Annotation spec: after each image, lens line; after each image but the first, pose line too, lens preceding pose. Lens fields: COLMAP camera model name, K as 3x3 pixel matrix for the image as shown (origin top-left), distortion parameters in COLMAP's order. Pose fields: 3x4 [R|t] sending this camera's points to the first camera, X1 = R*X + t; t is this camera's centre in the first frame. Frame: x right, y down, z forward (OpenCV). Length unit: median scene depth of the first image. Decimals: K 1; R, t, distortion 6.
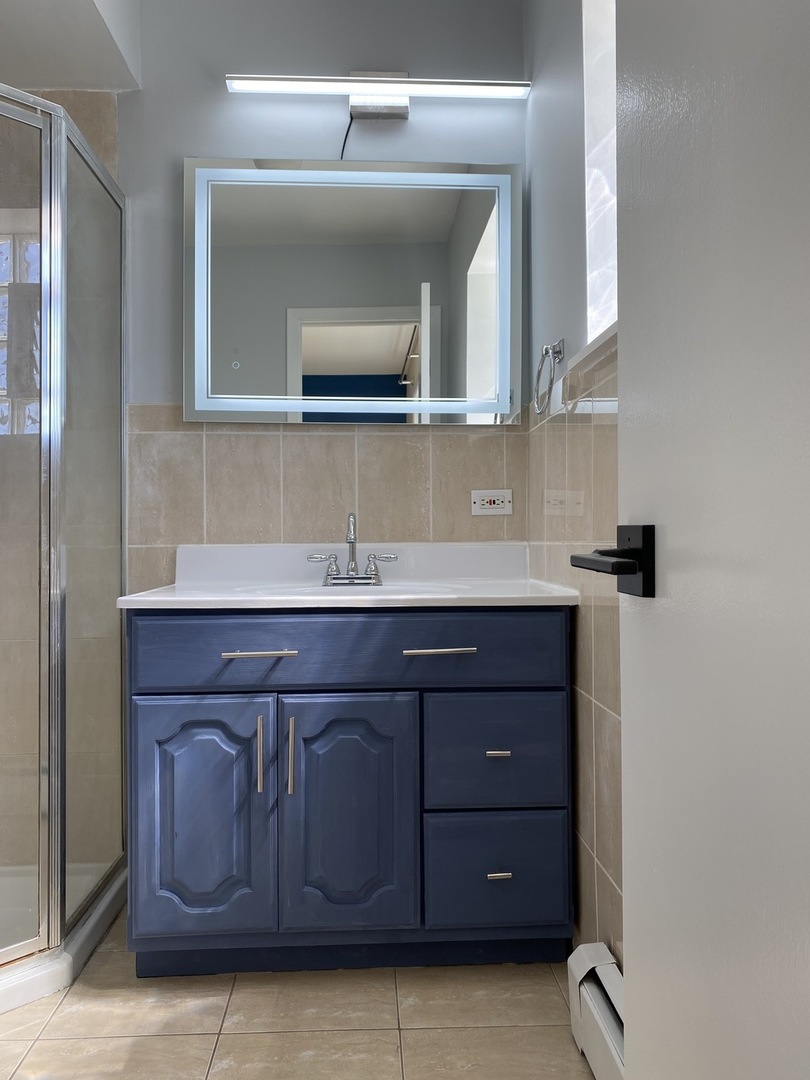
lens RADIAL K [[798.3, 0, 405.0], [0, 798.3, 540.0], [0, 0, 1]] dist [0.209505, -0.498556]
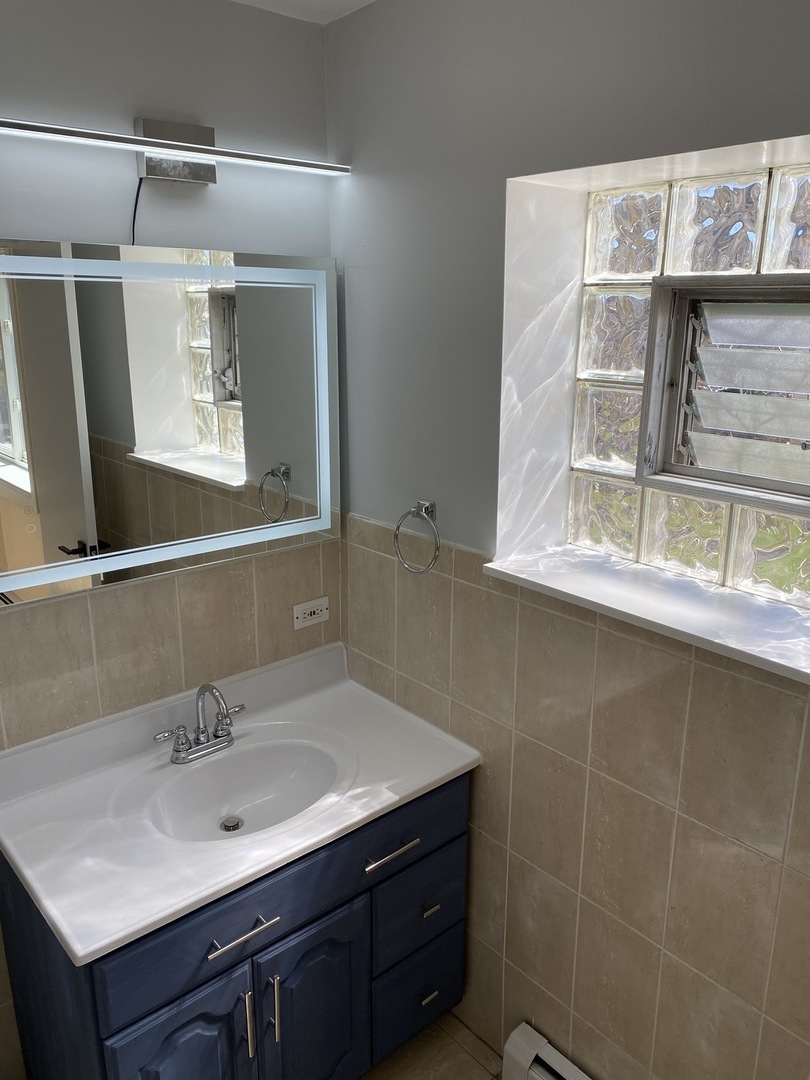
lens RADIAL K [[816.3, 0, 405.0], [0, 816.3, 540.0], [0, 0, 1]] dist [0.009529, -0.001046]
pose [[0.784262, -0.162016, 0.598902, -0.385688], [-0.010172, 0.961815, 0.273511, -0.409381], [-0.620346, -0.220596, 0.752667, 0.209228]]
